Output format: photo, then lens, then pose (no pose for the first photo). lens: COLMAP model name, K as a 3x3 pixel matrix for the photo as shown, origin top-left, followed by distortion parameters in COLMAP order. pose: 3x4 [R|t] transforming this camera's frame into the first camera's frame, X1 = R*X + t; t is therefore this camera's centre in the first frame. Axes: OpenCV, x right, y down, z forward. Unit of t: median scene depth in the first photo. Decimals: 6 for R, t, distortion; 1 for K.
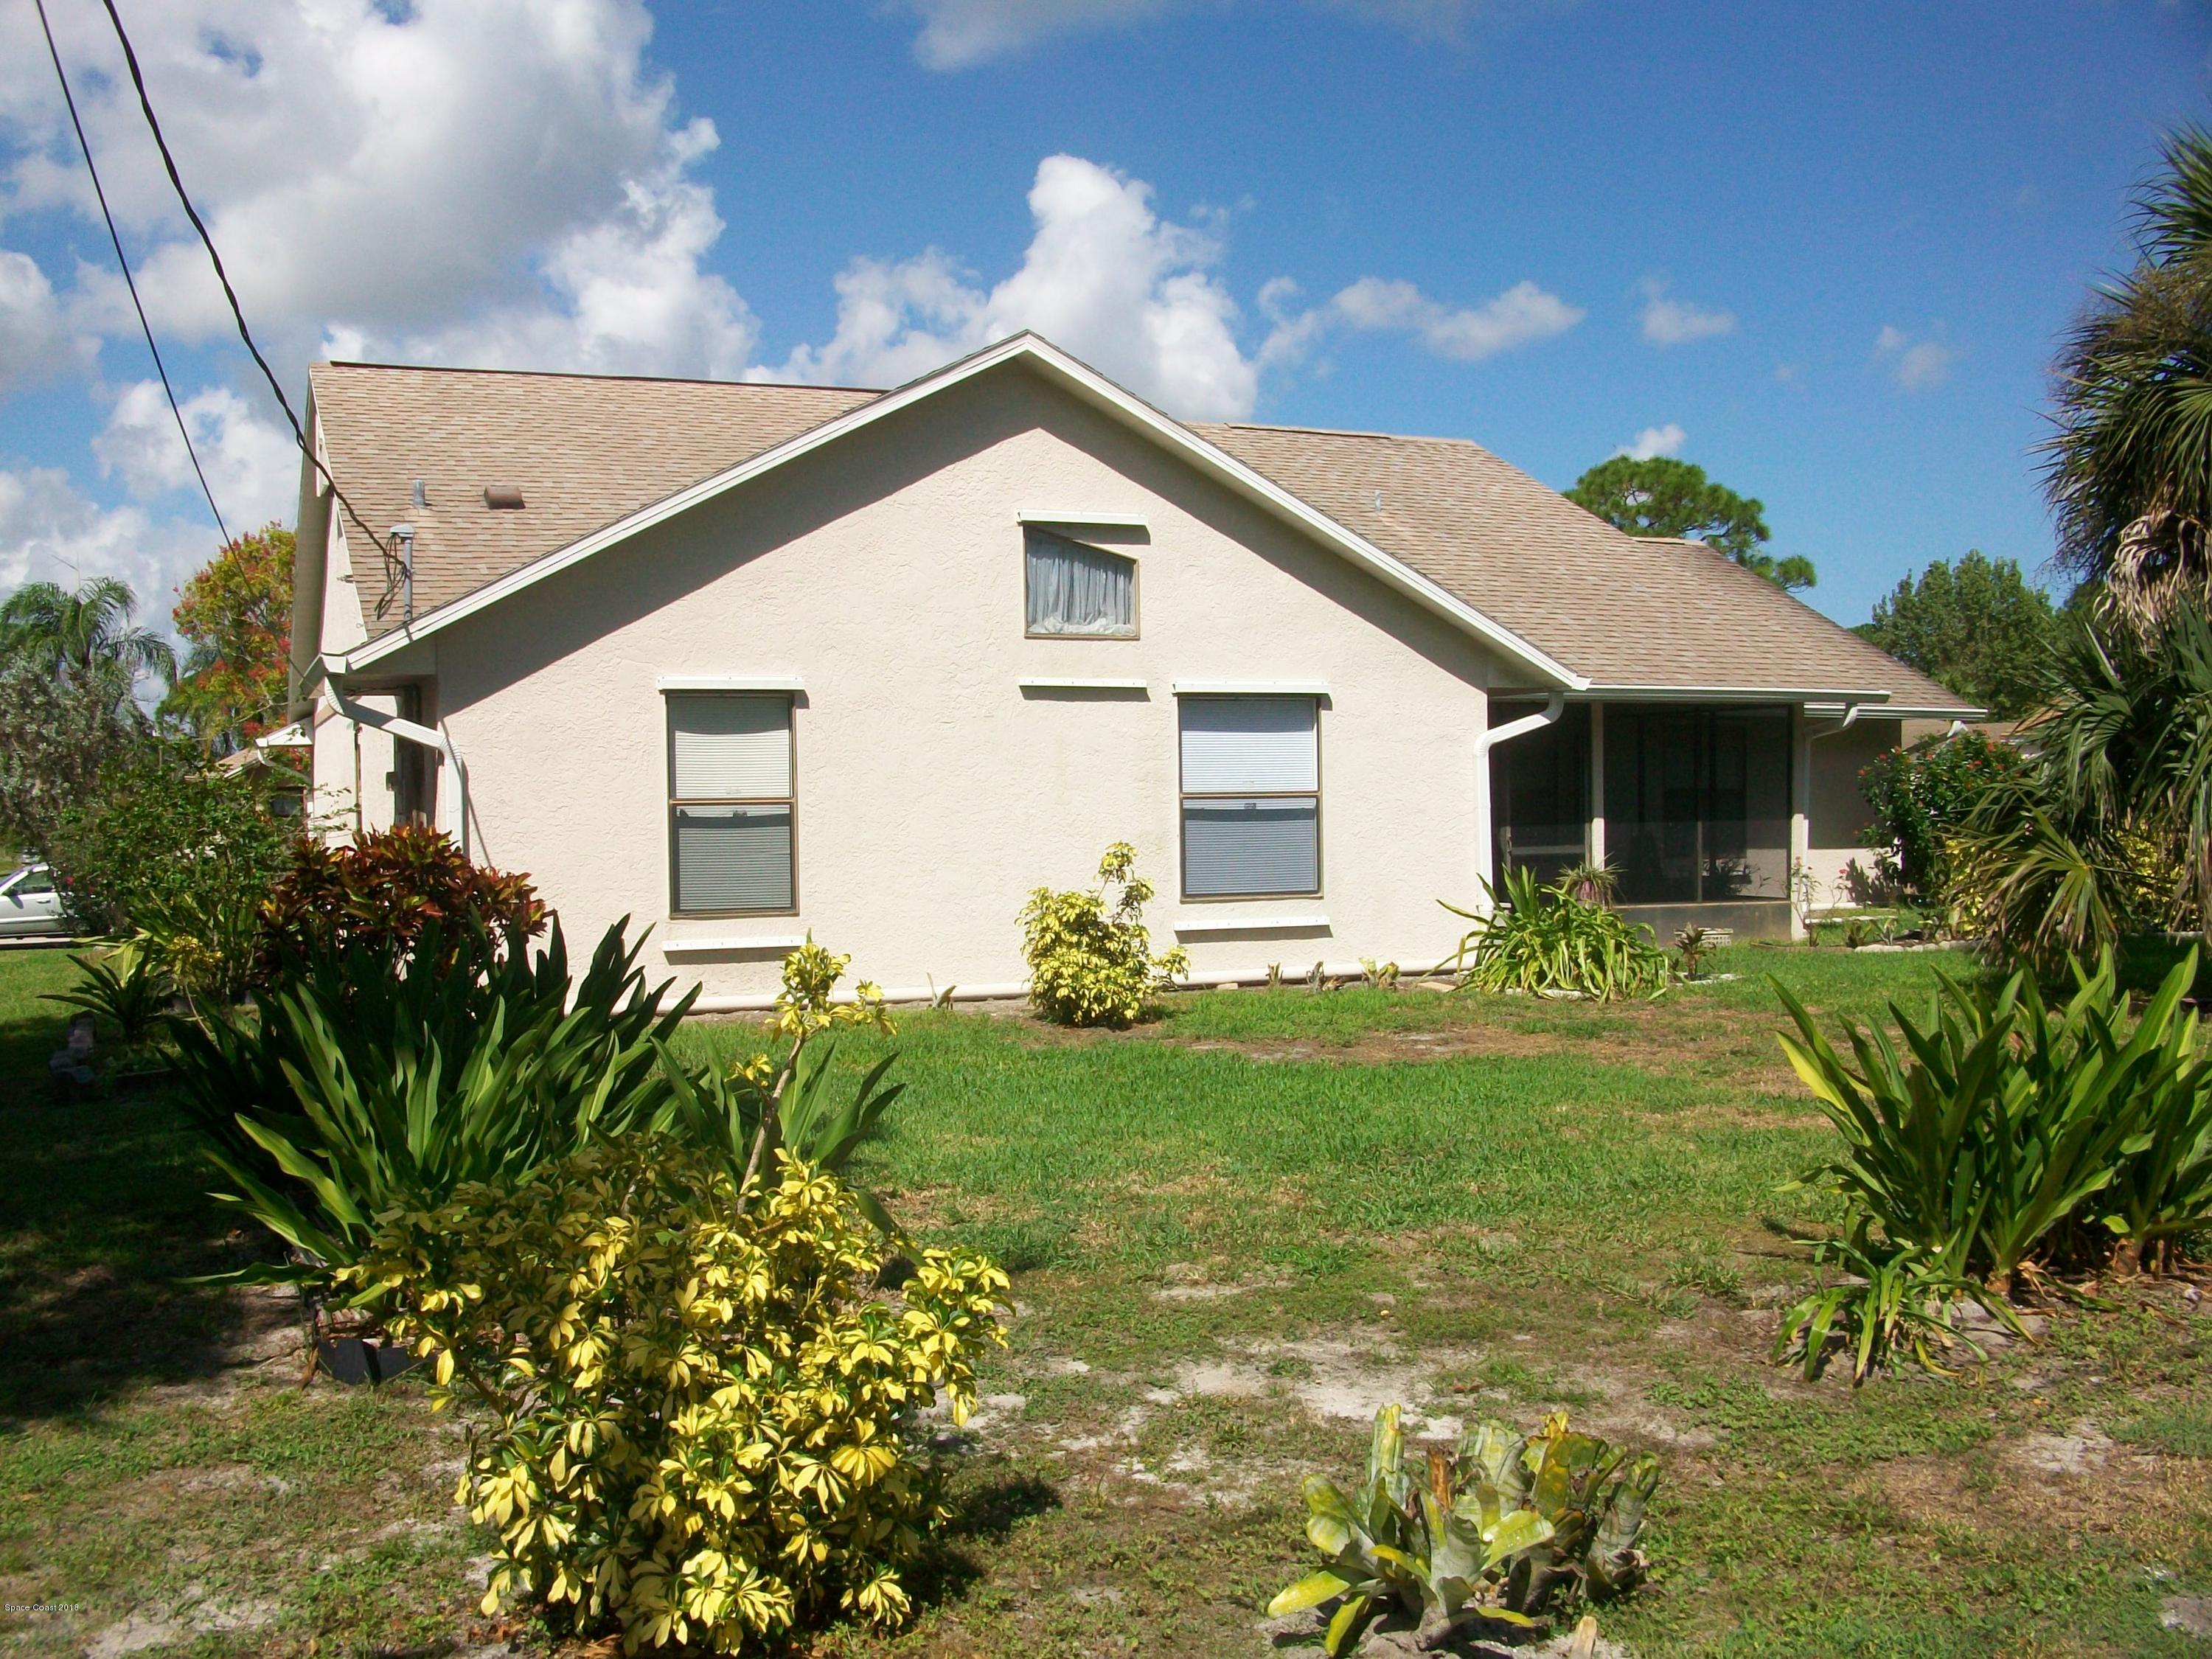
lens RADIAL K [[2080.7, 0, 1106.0], [0, 2080.7, 829.5], [0, 0, 1]] dist [-0.112027, 0.007574]
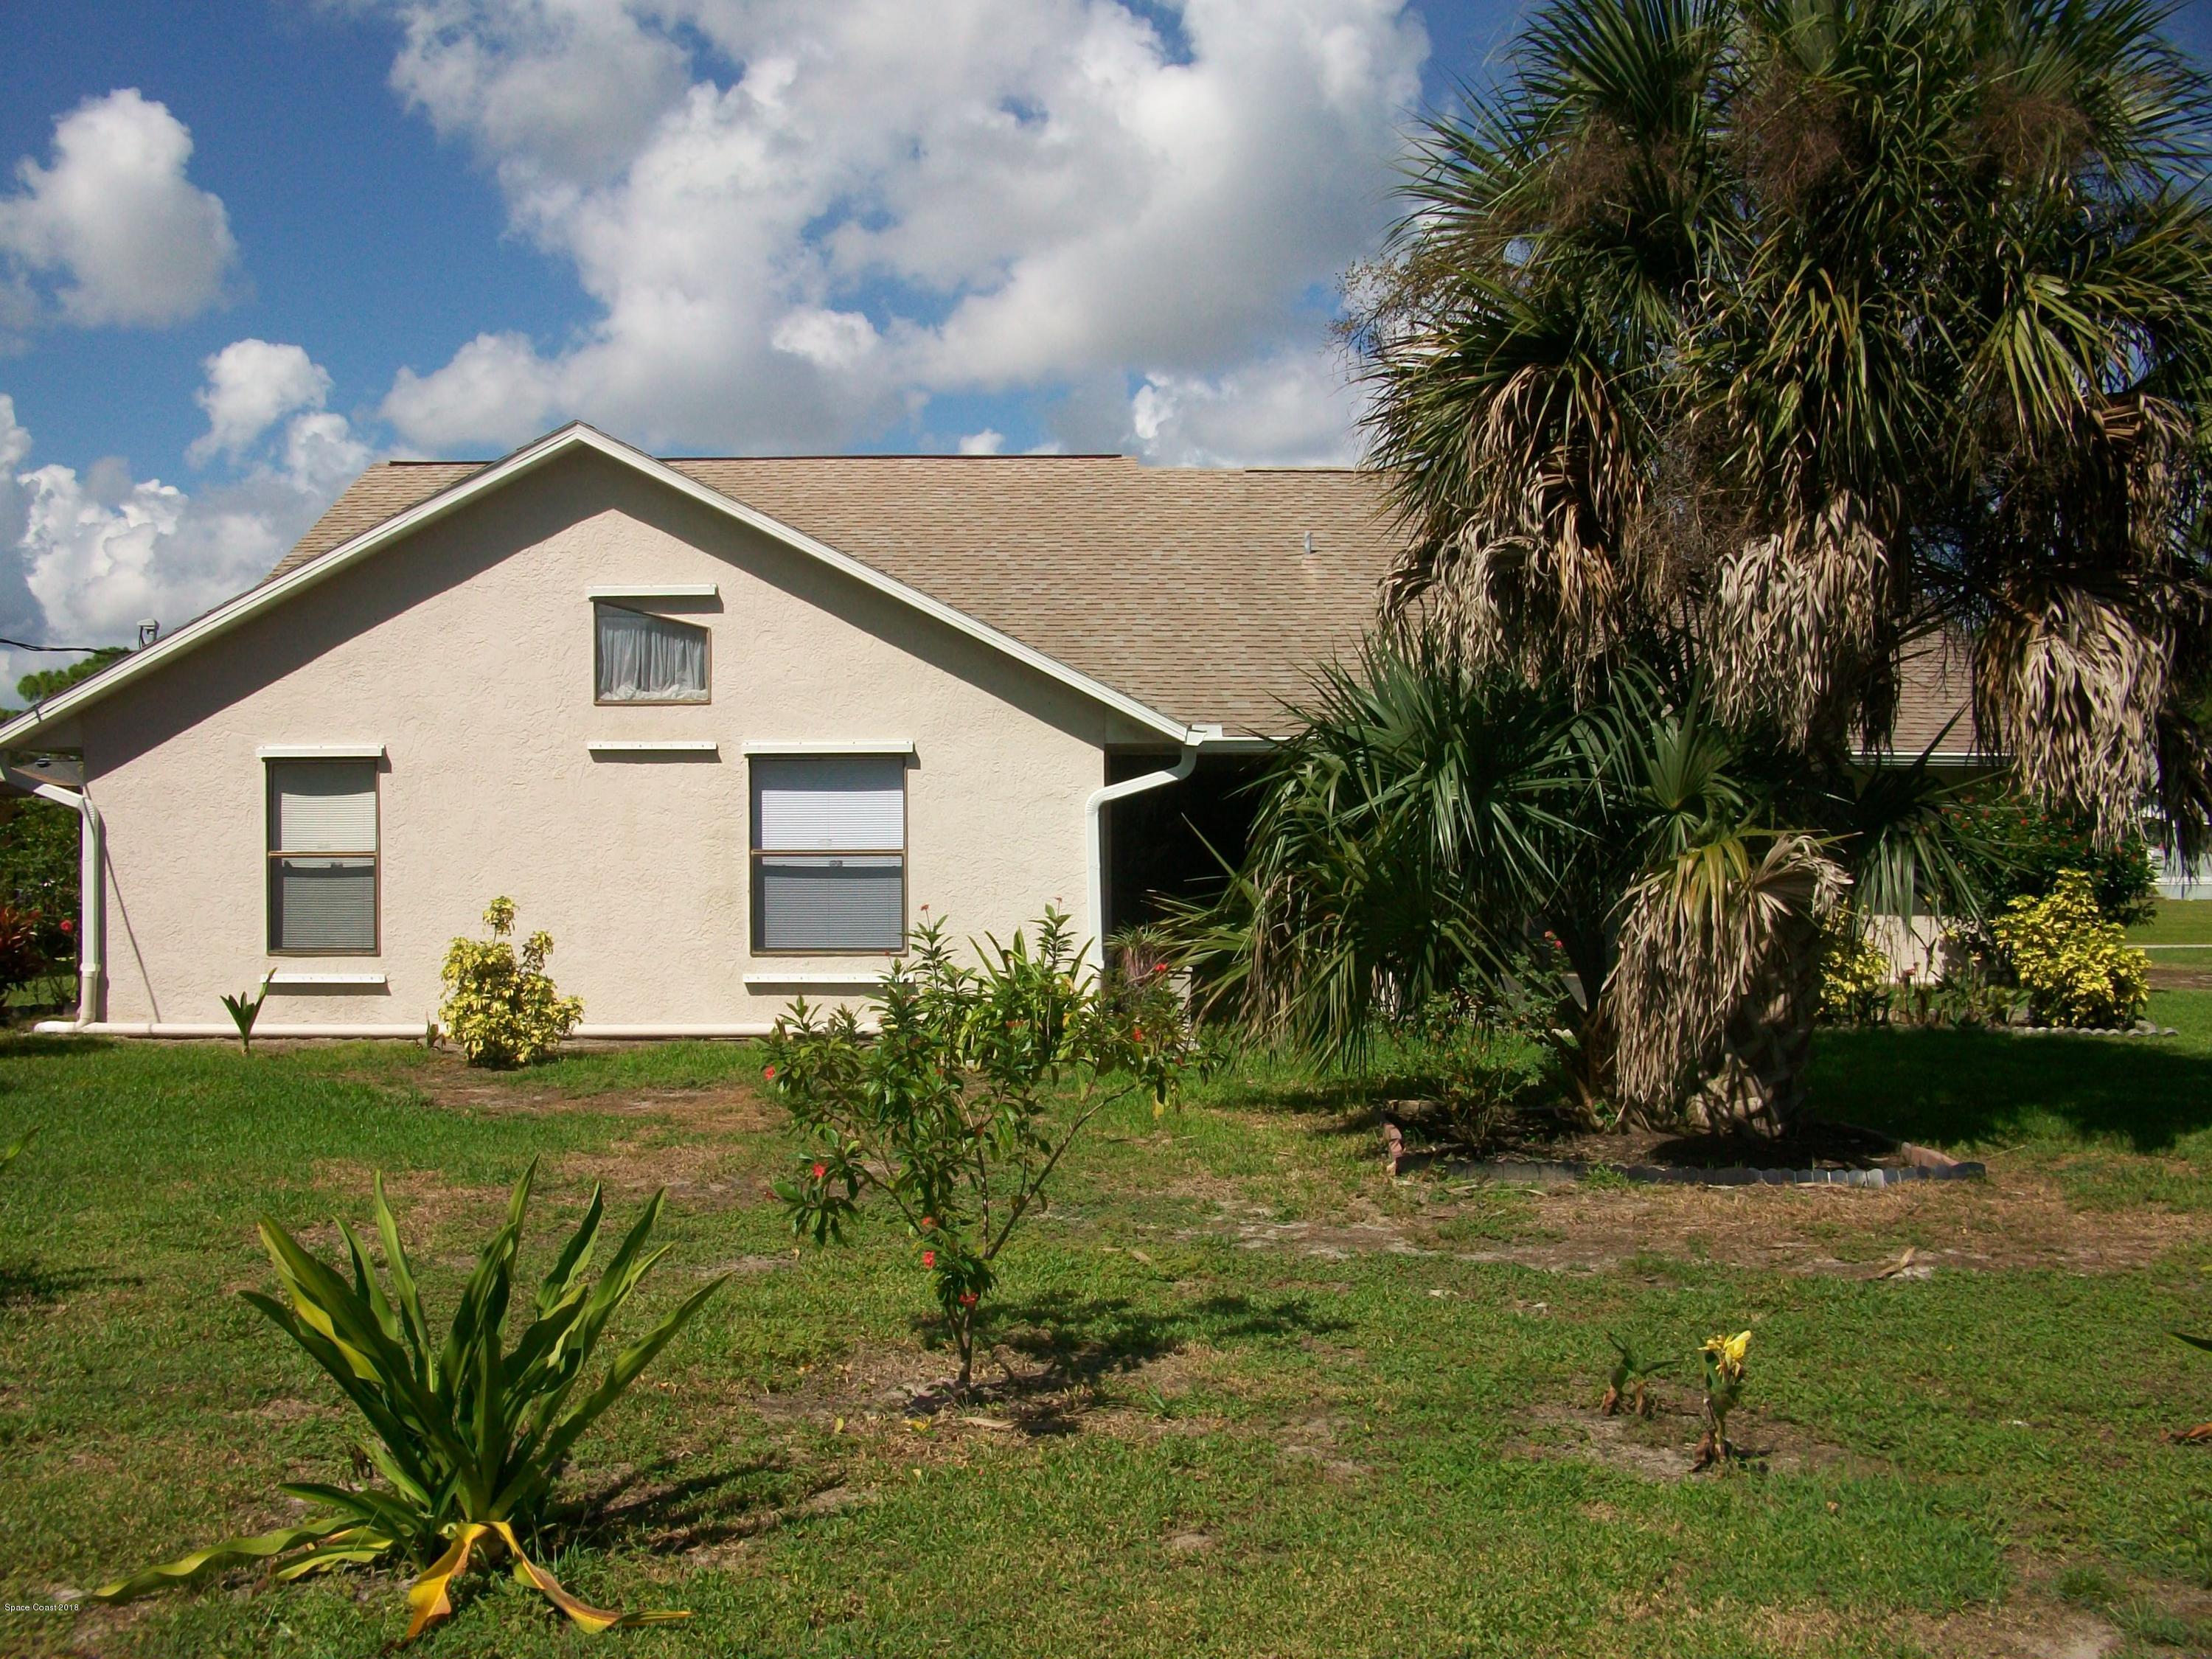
lens RADIAL K [[2145.6, 0, 1106.0], [0, 2145.6, 829.5], [0, 0, 1]] dist [-0.112782, 0.011535]
pose [[0.923574, 0.007452, -0.383349, 0.610893], [-0.013356, 0.999830, -0.012741, -0.016825], [0.383188, 0.016888, 0.923516, 0.081064]]
